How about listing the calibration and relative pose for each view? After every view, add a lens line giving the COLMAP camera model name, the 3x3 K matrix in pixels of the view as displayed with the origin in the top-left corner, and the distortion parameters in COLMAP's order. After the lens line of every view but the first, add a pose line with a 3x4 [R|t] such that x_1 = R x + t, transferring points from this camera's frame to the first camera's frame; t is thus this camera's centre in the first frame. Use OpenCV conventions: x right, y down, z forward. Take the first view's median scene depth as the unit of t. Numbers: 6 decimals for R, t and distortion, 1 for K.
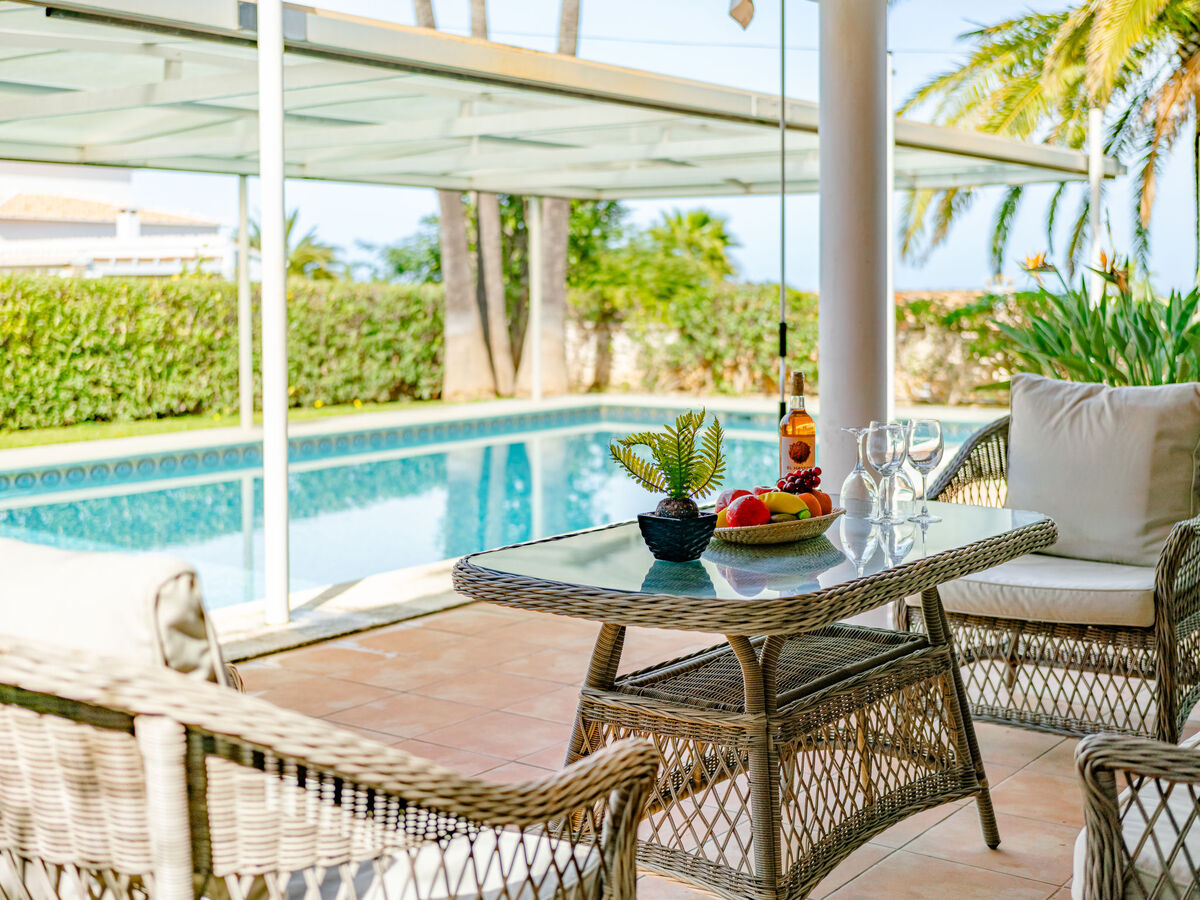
lens RADIAL K [[1603.8, 0, 590.2], [0, 1603.8, 329.3], [0, 0, 1]] dist [0.024175, -0.054566]
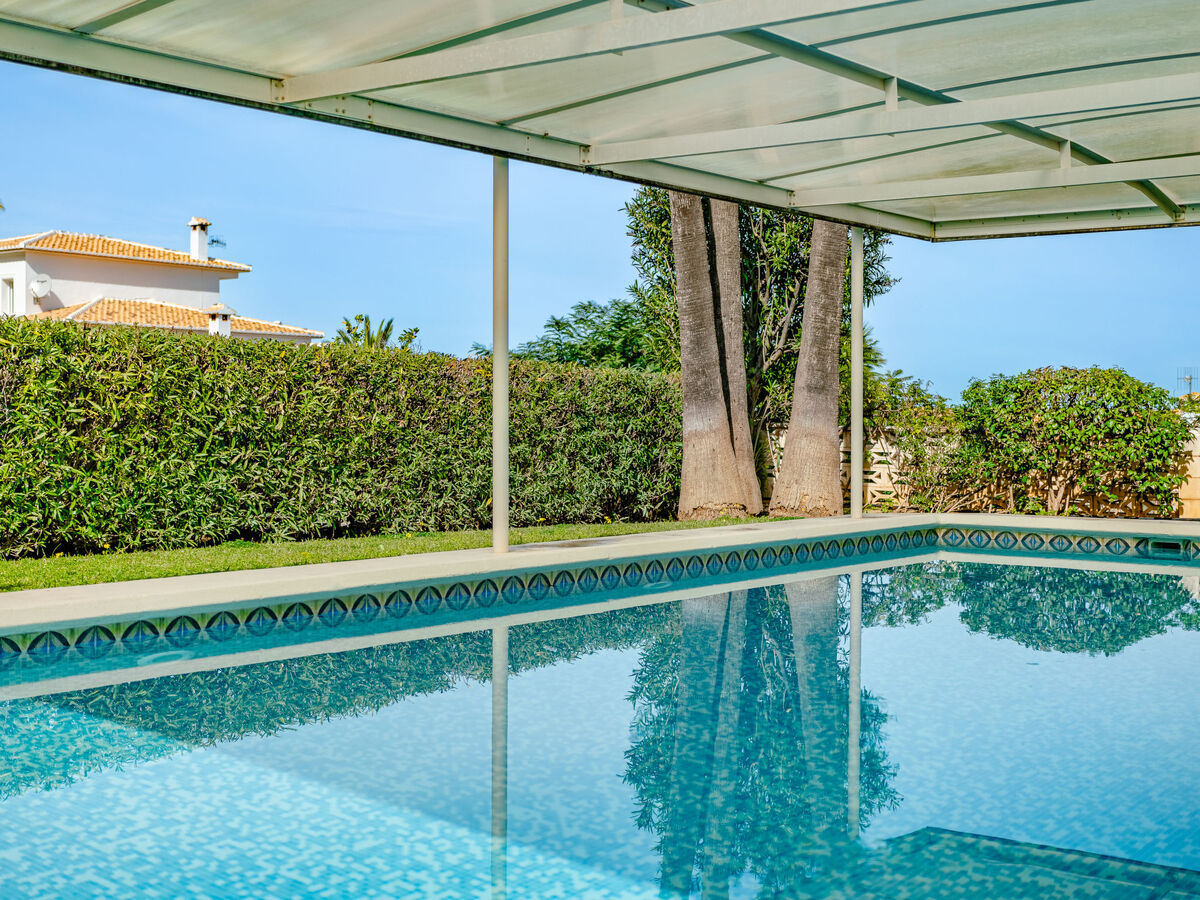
lens RADIAL K [[1611.4, 0, 600.0], [0, 1611.4, 450.0], [0, 0, 1]] dist [-0.005477, -0.020772]
pose [[0.999341, 0.012028, -0.034235, -0.325968], [-0.012237, 0.999908, -0.005899, 0.052980], [0.034161, 0.006314, 0.999396, 0.755421]]
